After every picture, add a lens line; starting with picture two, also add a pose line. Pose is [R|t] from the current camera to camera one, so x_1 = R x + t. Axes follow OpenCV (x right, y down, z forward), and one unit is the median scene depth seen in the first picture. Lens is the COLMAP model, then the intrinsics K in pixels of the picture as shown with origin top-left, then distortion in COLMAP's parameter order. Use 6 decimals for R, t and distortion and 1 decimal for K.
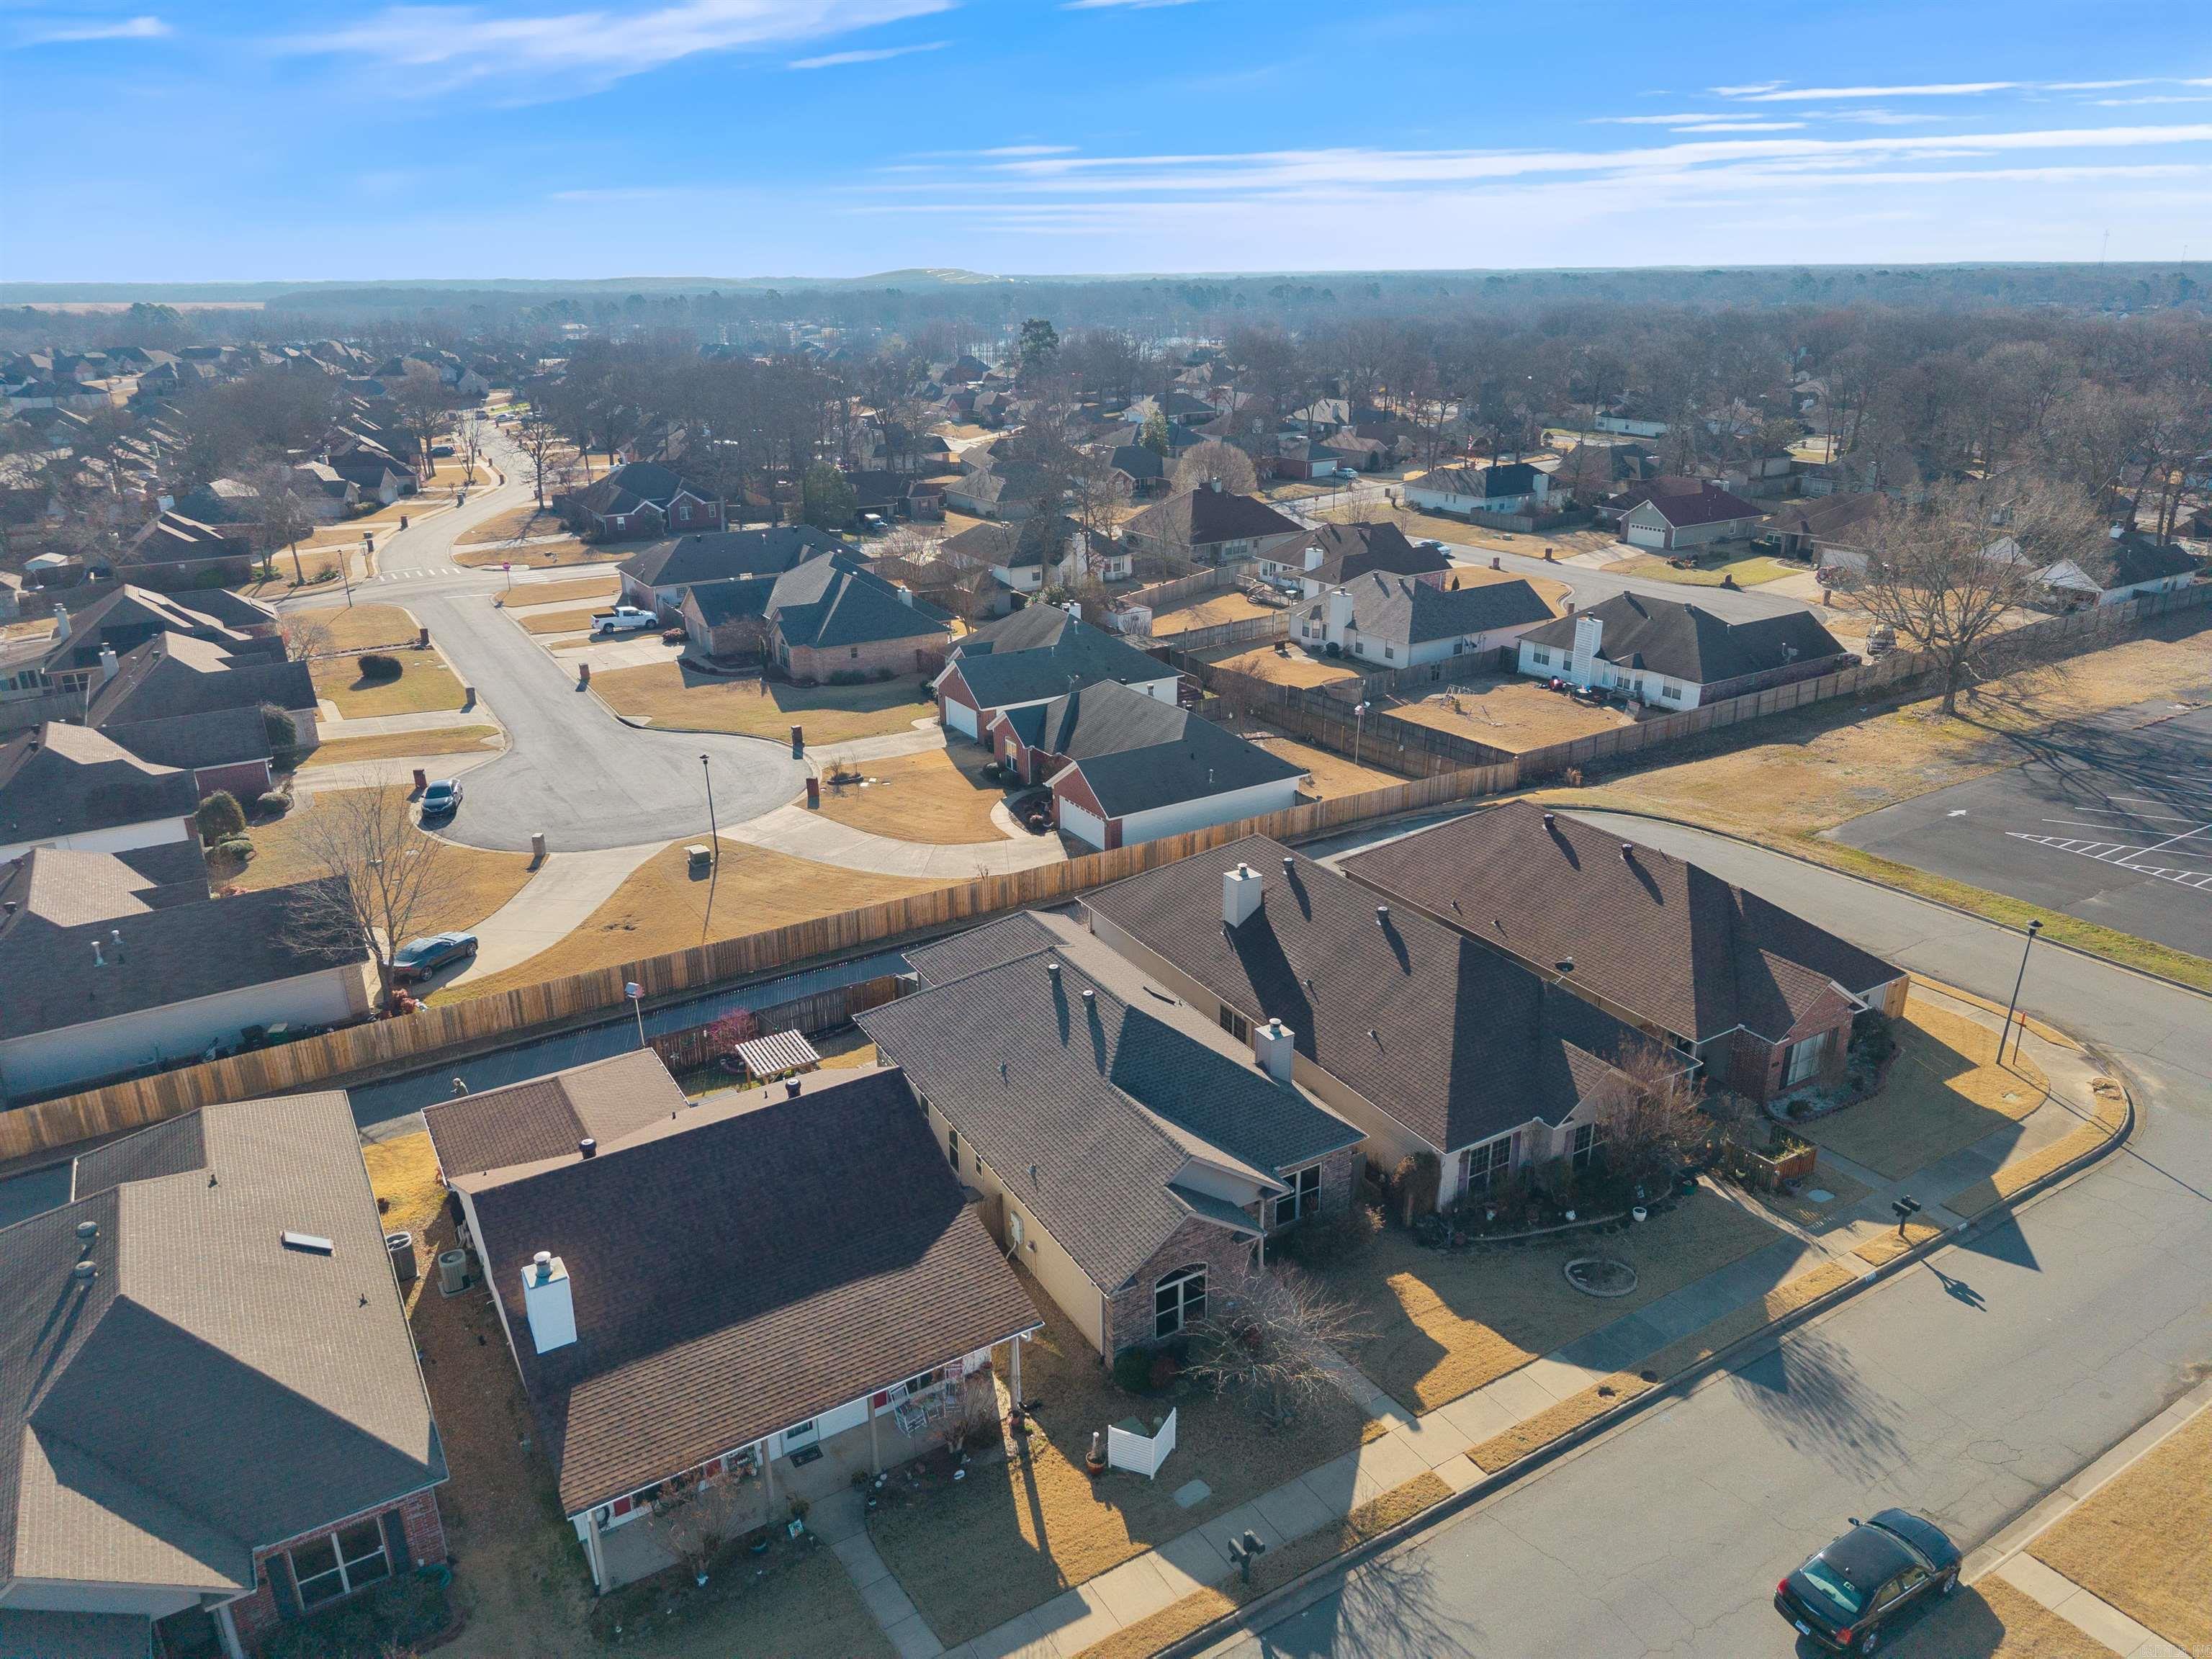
lens RADIAL K [[1480.1, 0, 1106.0], [0, 1480.1, 829.5], [0, 0, 1]] dist [0.041144, -0.047192]
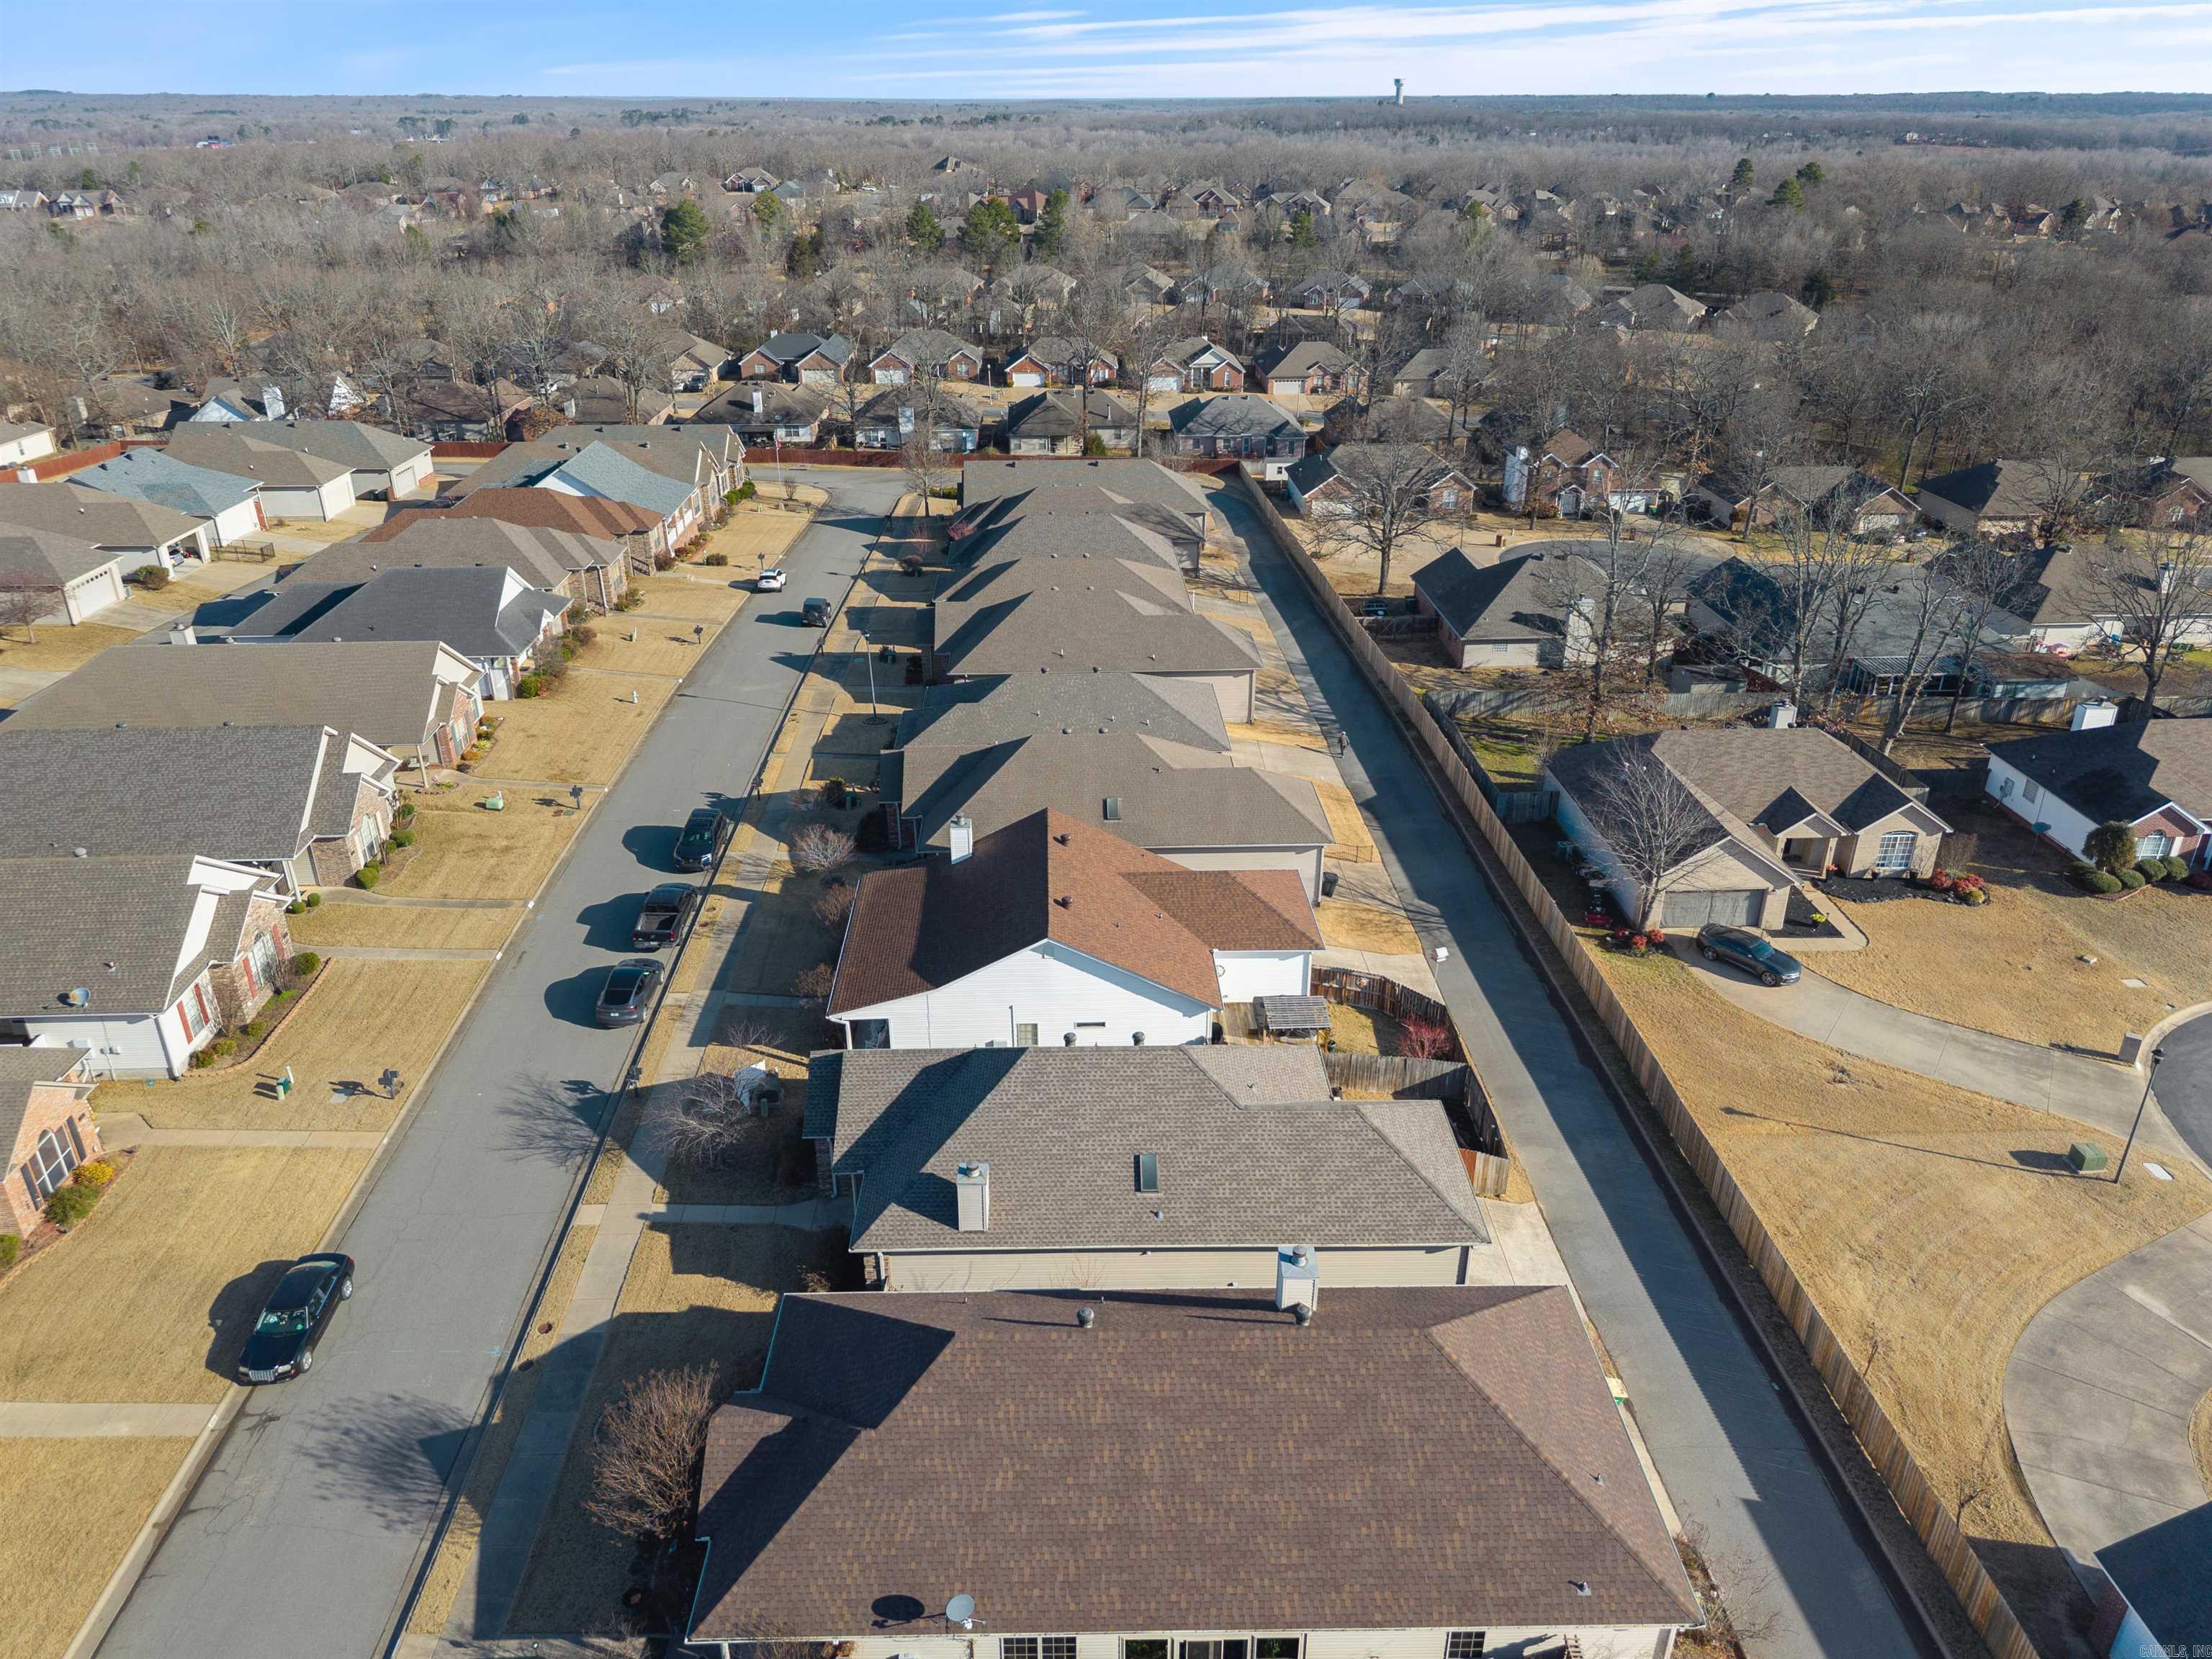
lens RADIAL K [[1520.2, 0, 1106.0], [0, 1520.2, 829.5], [0, 0, 1]] dist [0.041807, -0.057219]
pose [[-0.494312, 0.383016, -0.780355, 0.475858], [-0.300179, 0.767268, 0.566739, -0.387350], [0.815812, 0.514392, -0.264296, 0.773961]]
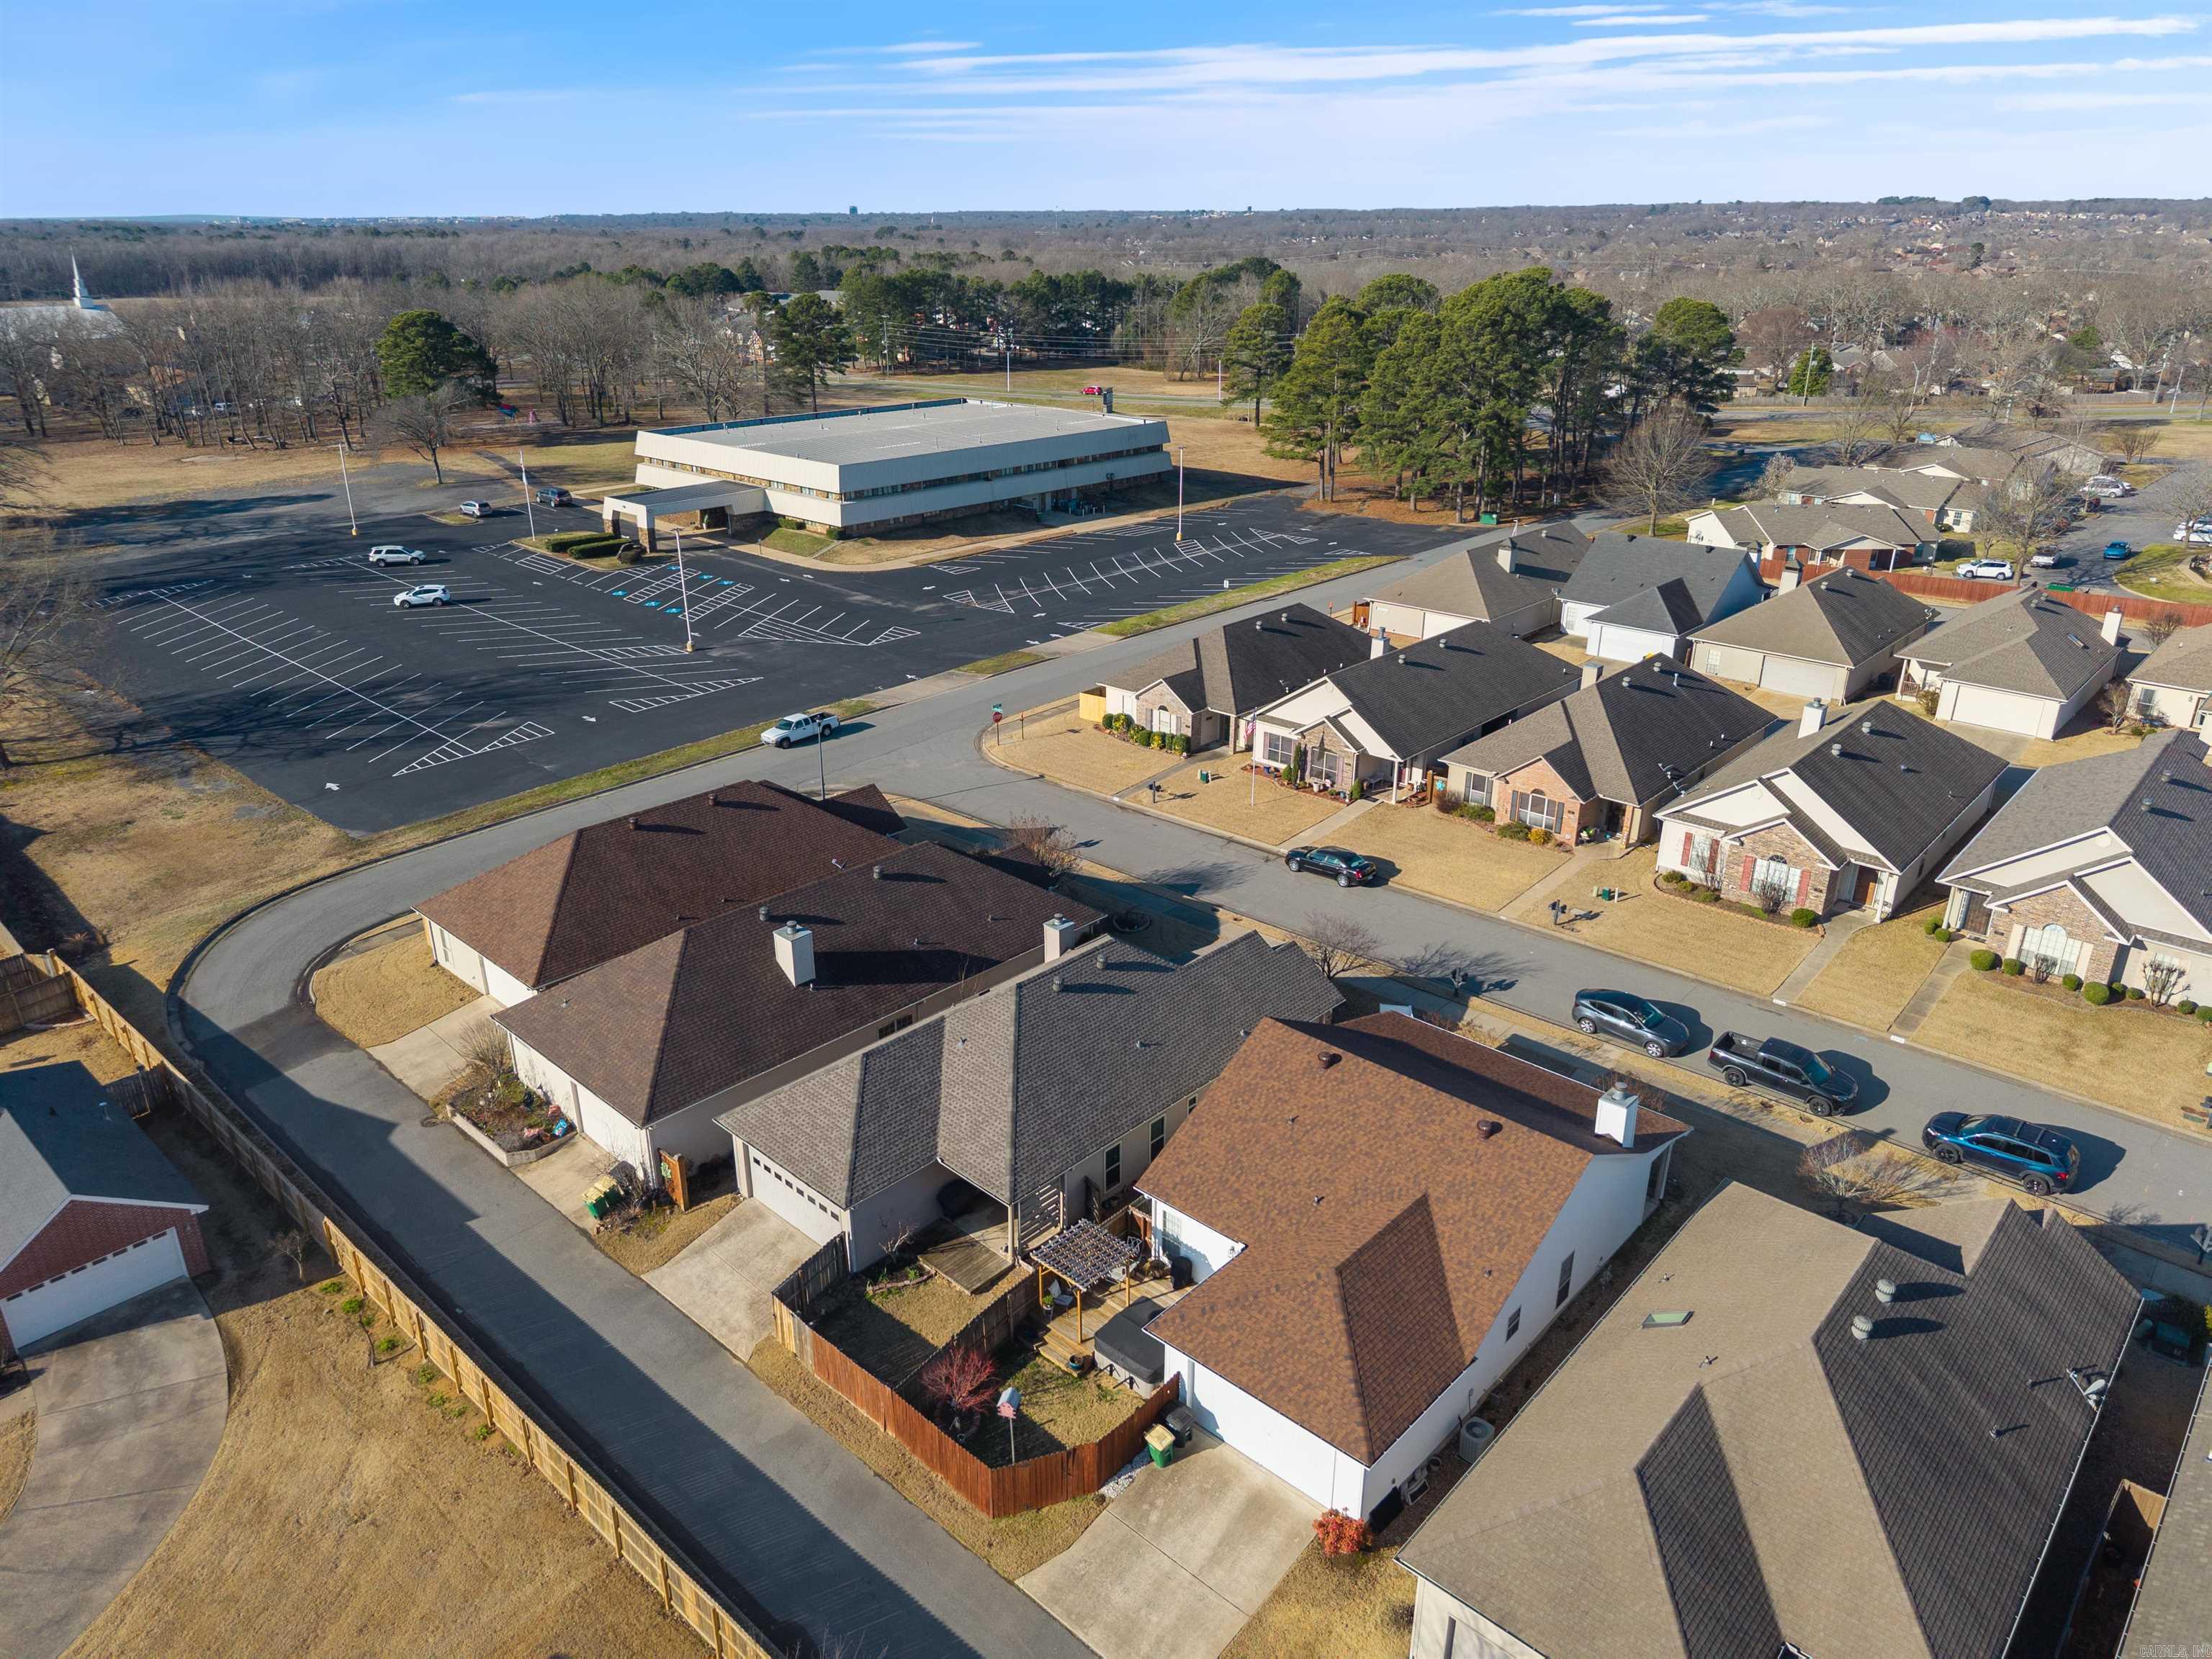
lens RADIAL K [[1448.1, 0, 1101.9], [0, 1448.1, 888.3], [0, 0, 1]] dist [0.046282, -0.049546]
pose [[-0.272095, -0.395675, 0.877158, -0.613194], [0.341626, 0.812450, 0.472458, -0.291311], [-0.899587, 0.428213, -0.085891, 0.675236]]
